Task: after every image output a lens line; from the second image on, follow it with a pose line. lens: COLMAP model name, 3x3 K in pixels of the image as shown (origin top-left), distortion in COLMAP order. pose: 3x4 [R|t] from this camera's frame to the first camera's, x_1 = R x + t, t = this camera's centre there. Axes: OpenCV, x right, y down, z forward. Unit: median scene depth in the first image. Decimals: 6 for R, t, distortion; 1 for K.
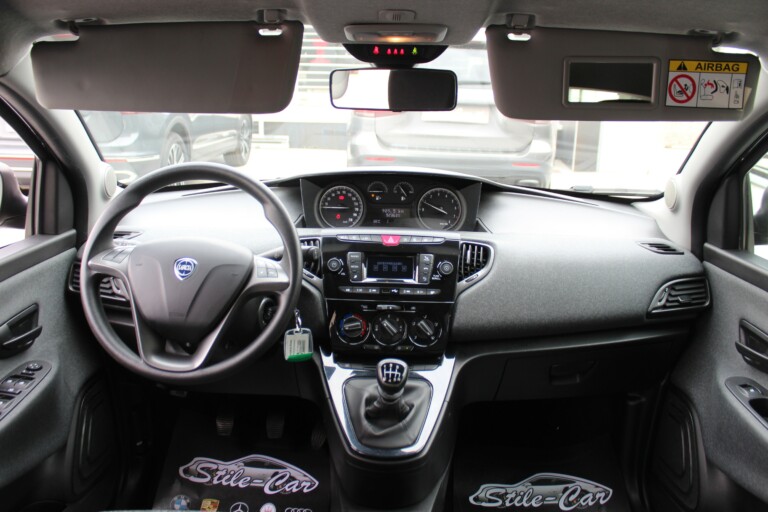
lens RADIAL K [[761.2, 0, 384.0], [0, 761.2, 256.0], [0, 0, 1]] dist [-0.111770, 0.106426]
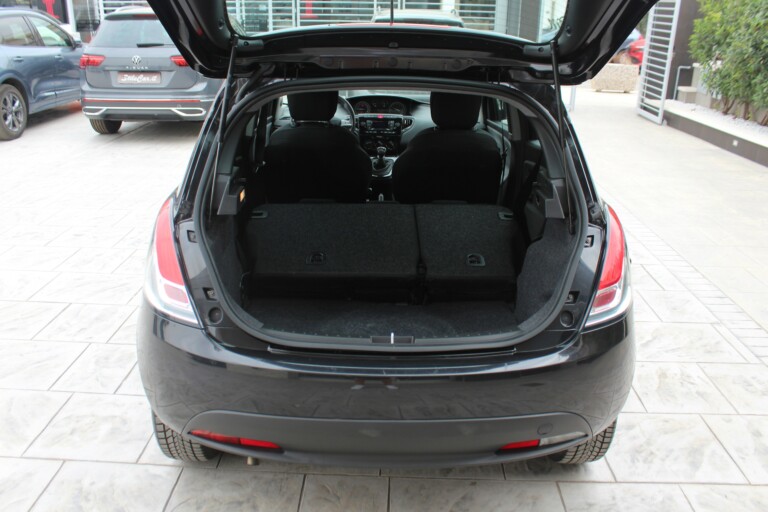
lens RADIAL K [[761.2, 0, 384.0], [0, 761.2, 256.0], [0, 0, 1]] dist [-0.111770, 0.106426]
pose [[0.999871, -0.006602, 0.014630, -0.024883], [0.005594, 0.997679, 0.067861, 0.323858], [-0.015044, -0.067770, 0.997588, -2.061633]]
